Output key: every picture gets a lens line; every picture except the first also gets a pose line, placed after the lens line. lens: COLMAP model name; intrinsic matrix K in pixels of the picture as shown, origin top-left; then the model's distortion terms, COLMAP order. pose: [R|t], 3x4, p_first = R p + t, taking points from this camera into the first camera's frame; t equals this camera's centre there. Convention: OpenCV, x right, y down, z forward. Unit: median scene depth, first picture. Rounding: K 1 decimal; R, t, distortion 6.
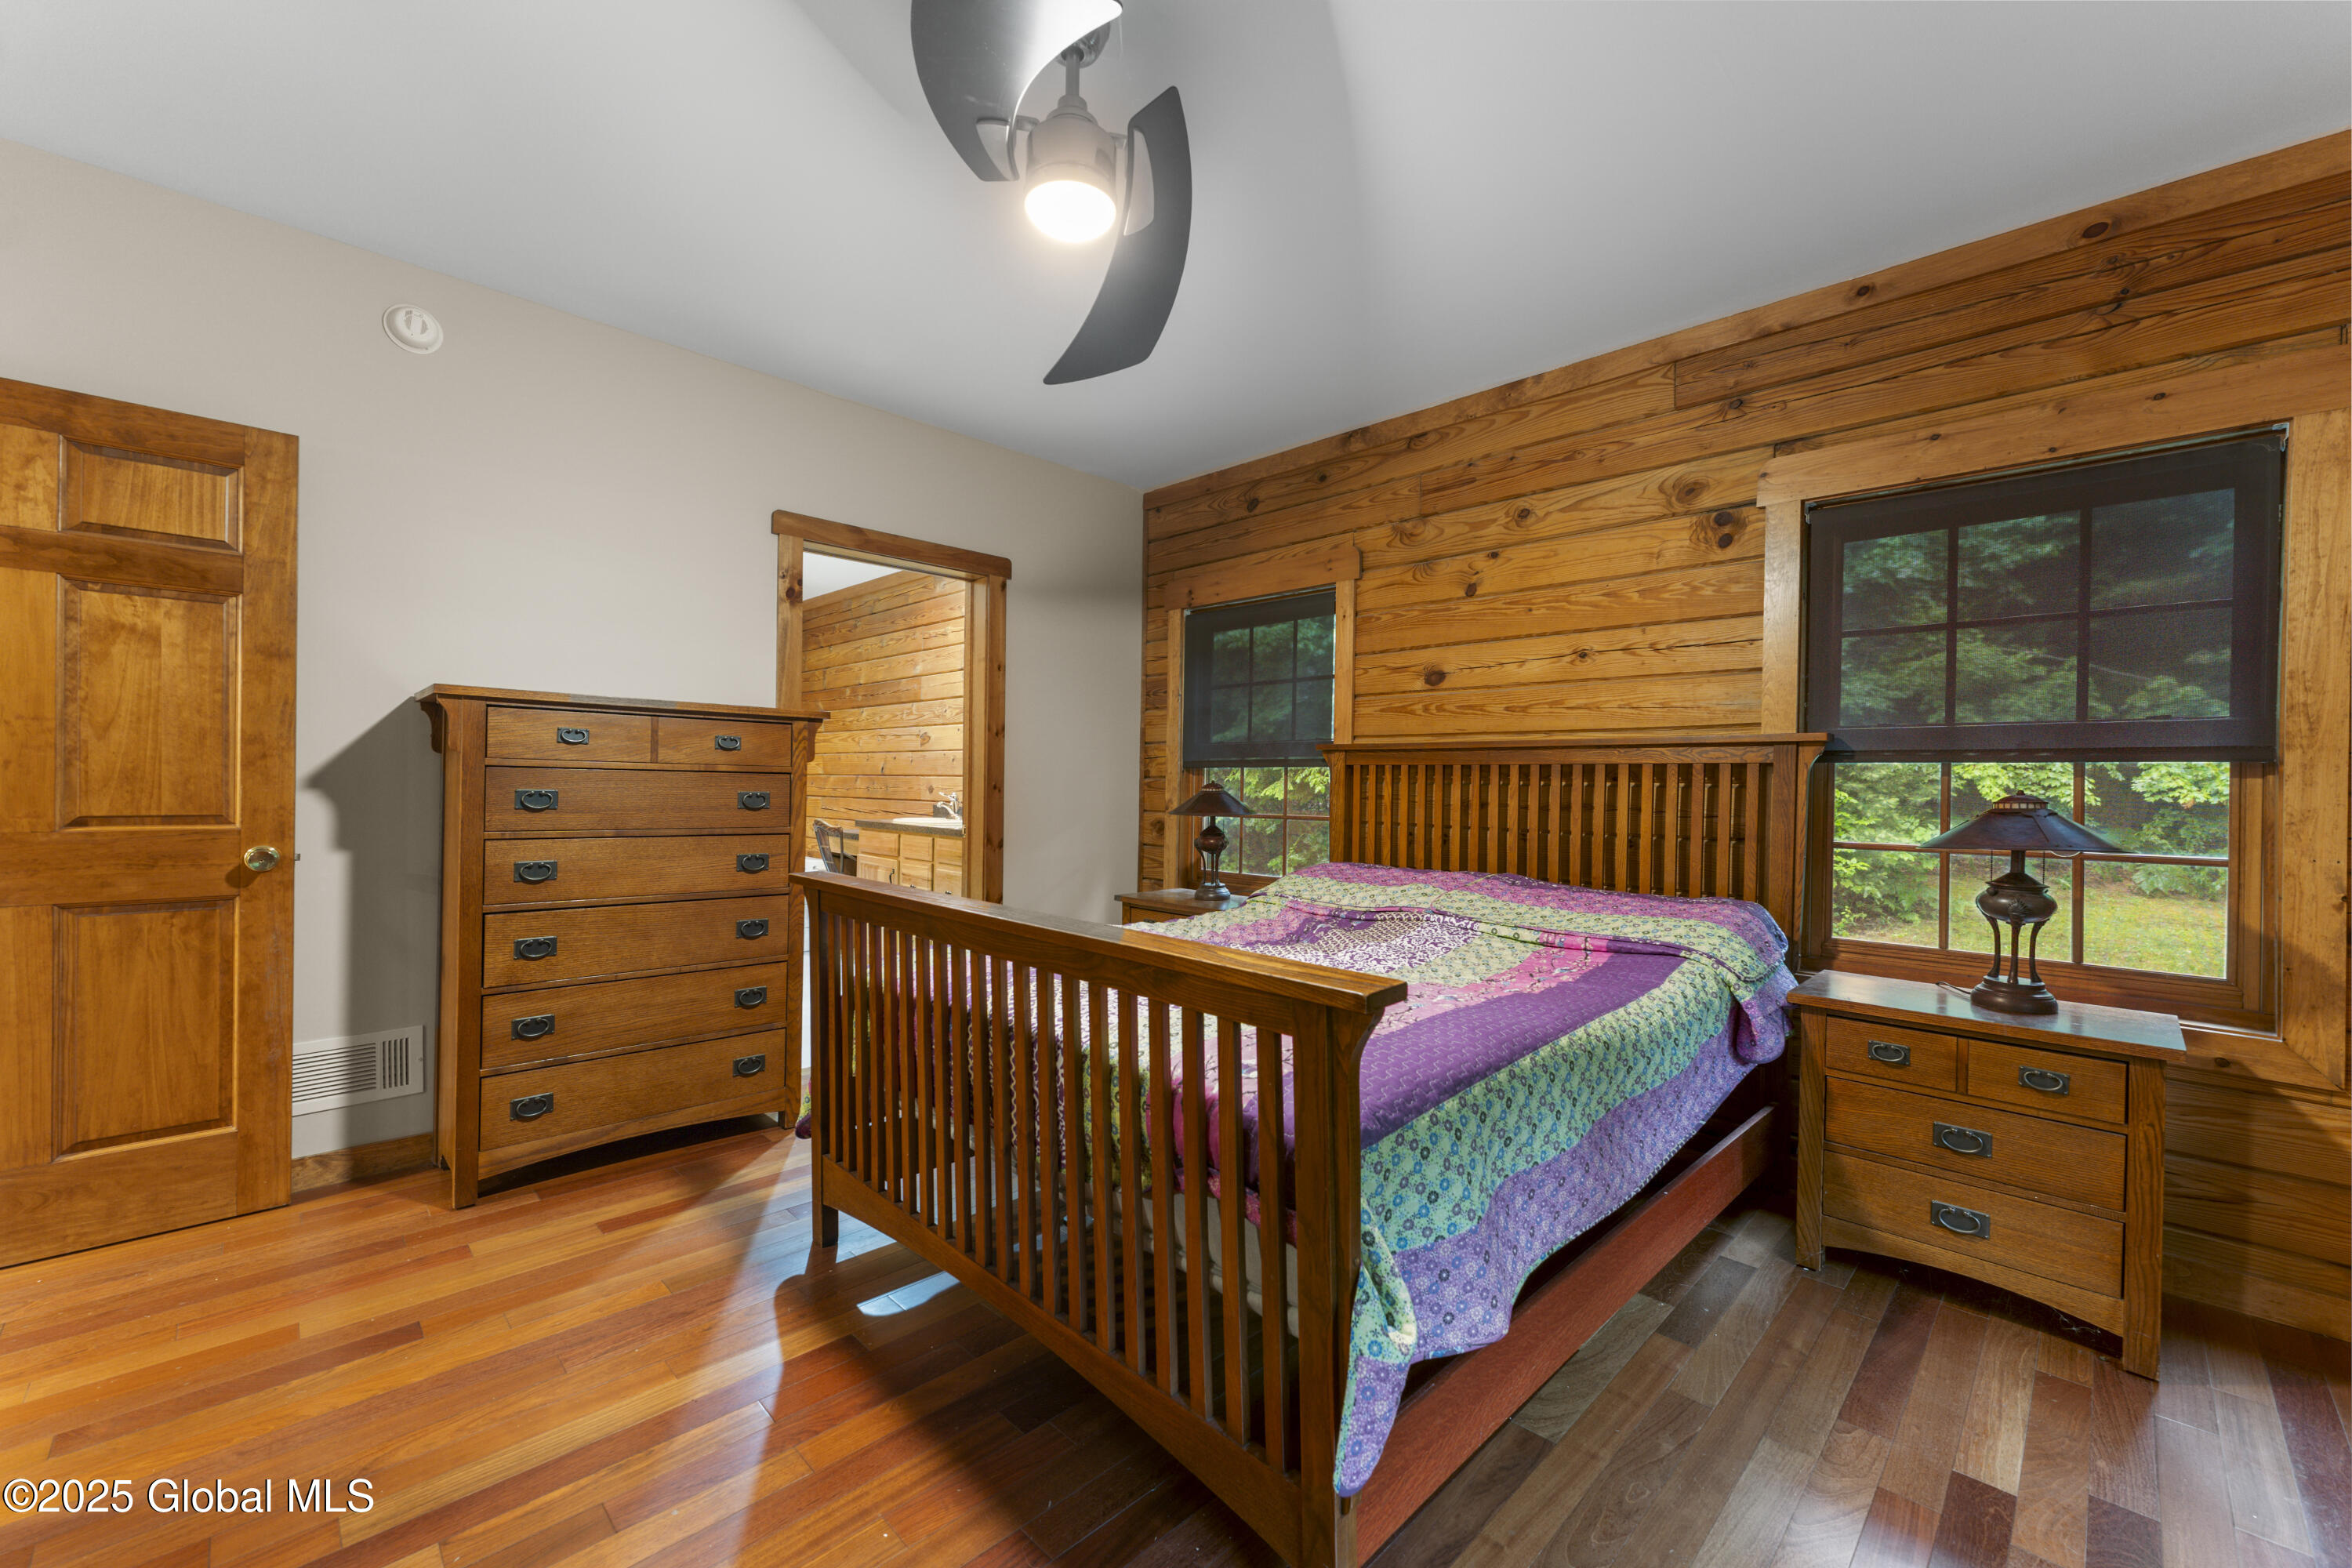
lens RADIAL K [[937.1, 0, 1176.0], [0, 937.1, 784.0], [0, 0, 1]] dist [0.001596, 0.000232]
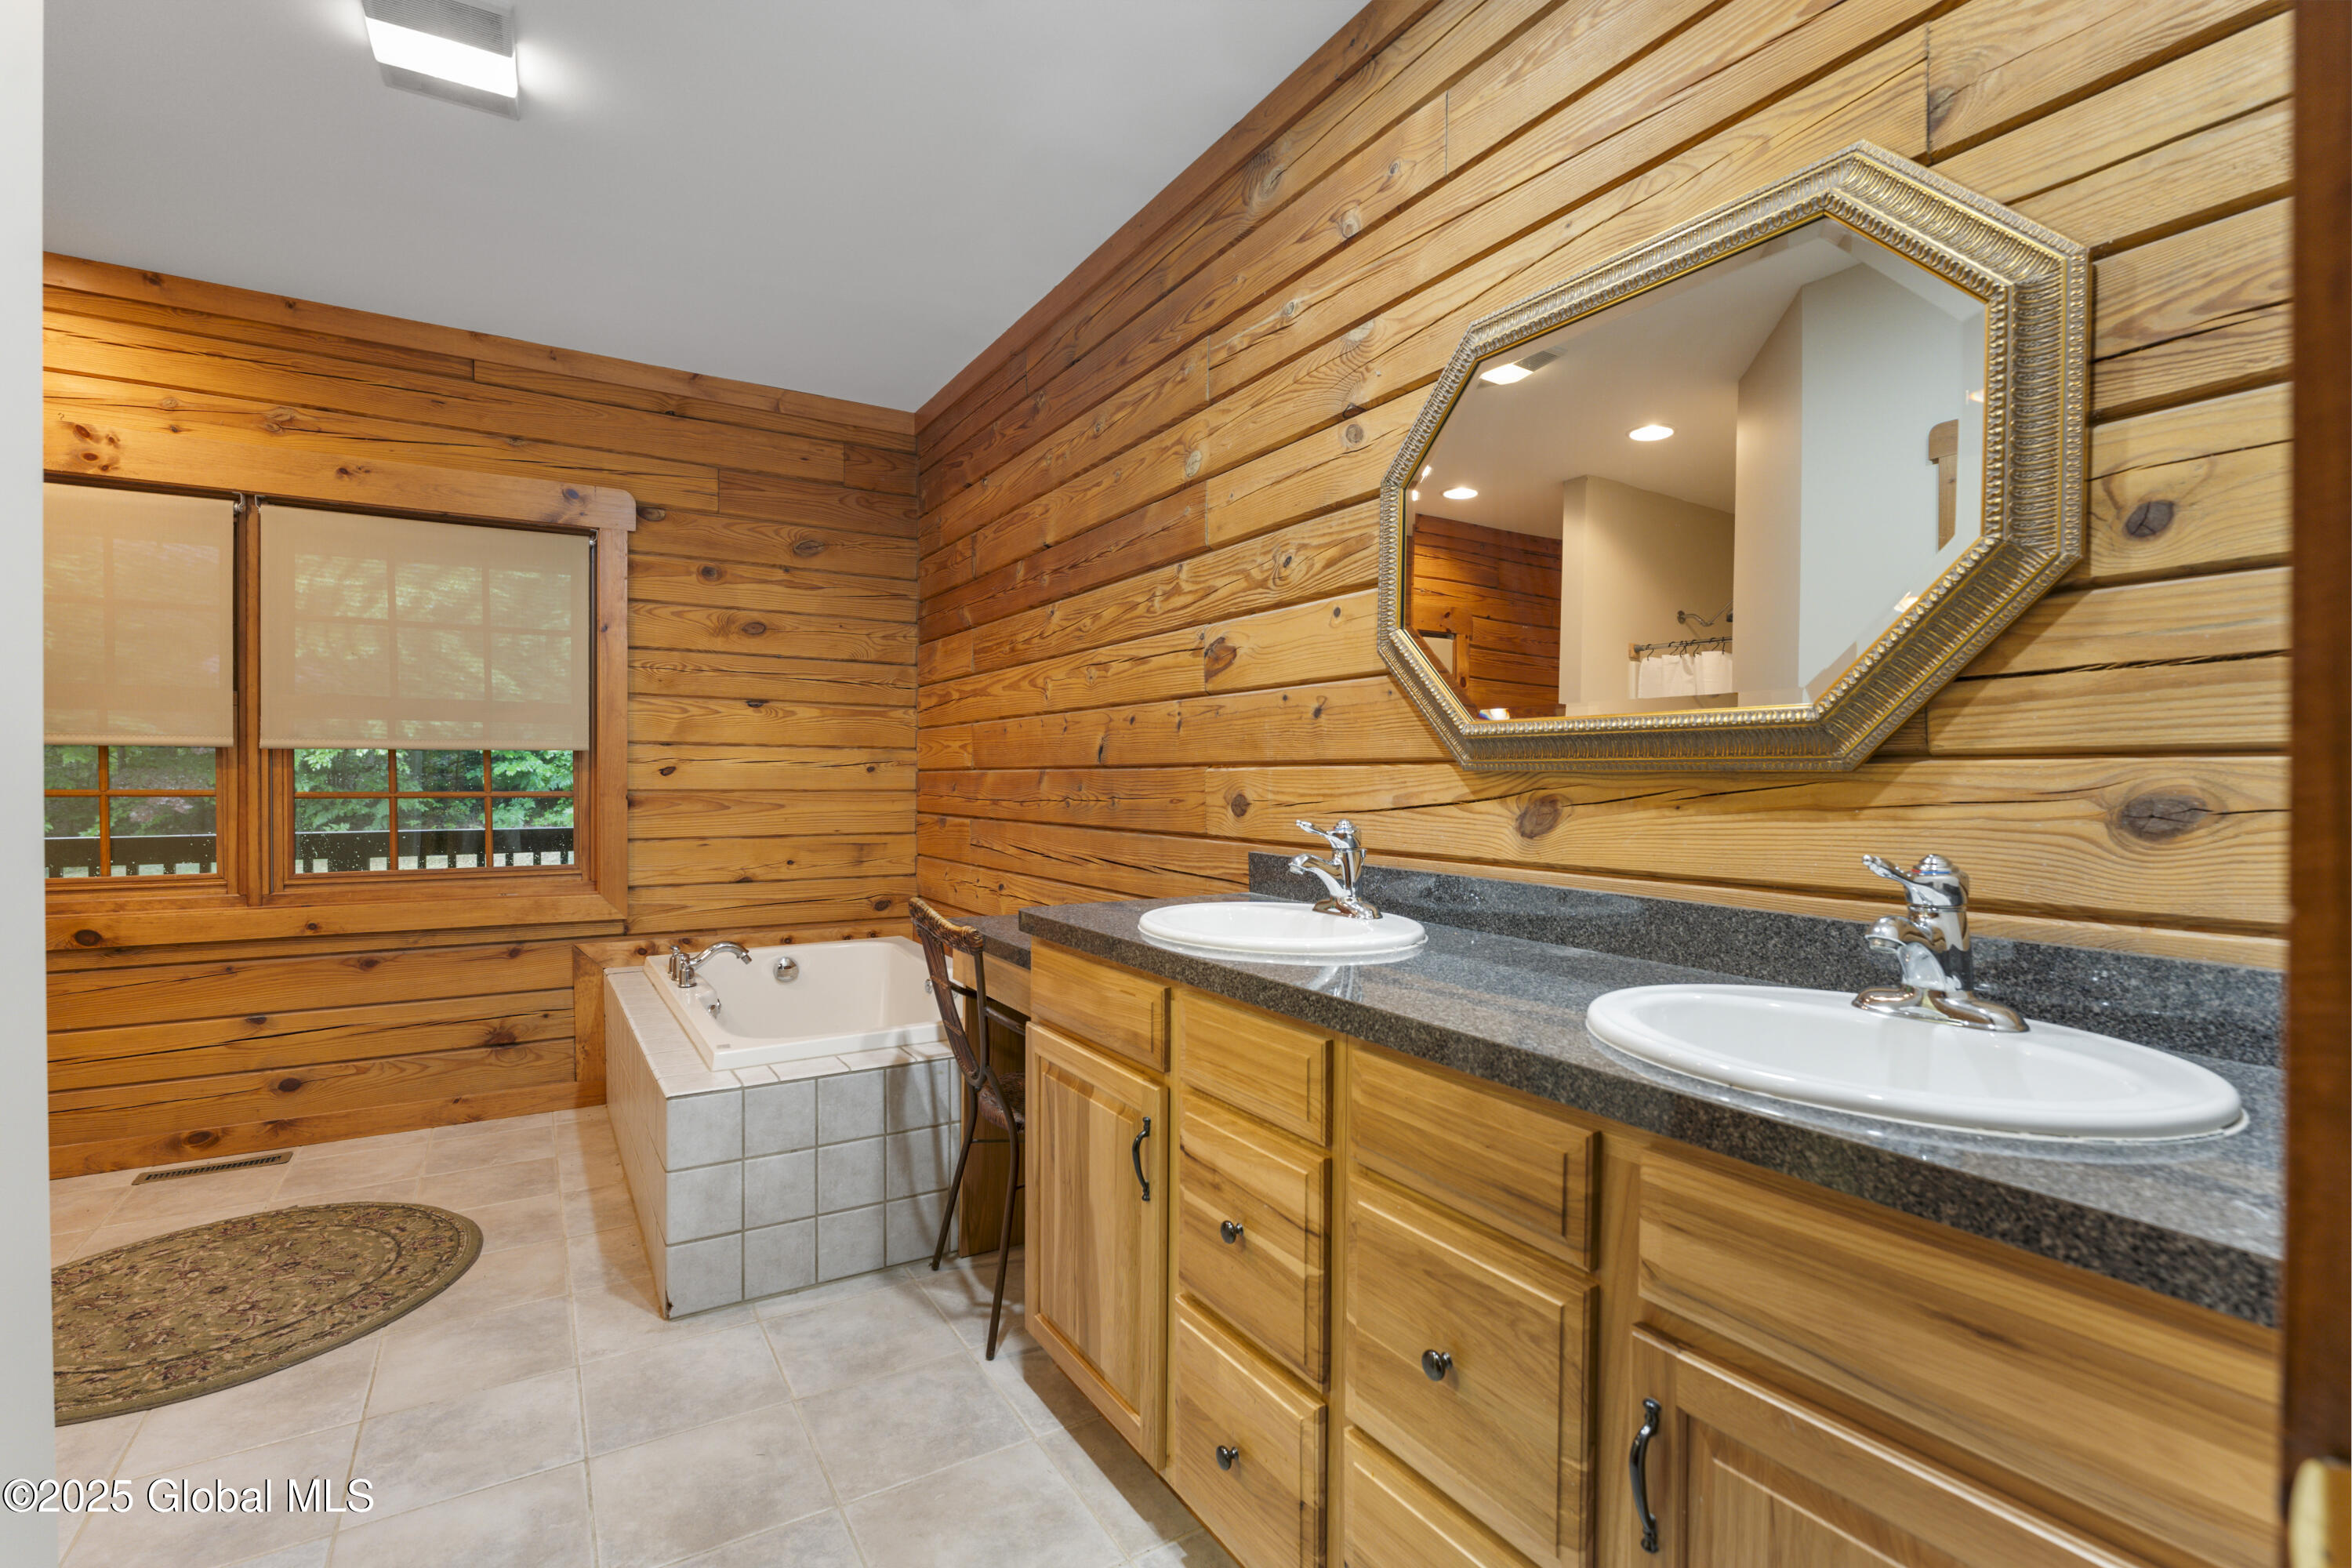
lens RADIAL K [[1070.2, 0, 1176.0], [0, 1070.2, 784.0], [0, 0, 1]] dist [0.000103, -0.000001]
pose [[0.973210, -0.009098, -0.229738, -0.194205], [0.008901, 0.999959, -0.001896, -0.001503], [0.229746, -0.000200, 0.973251, 0.617103]]
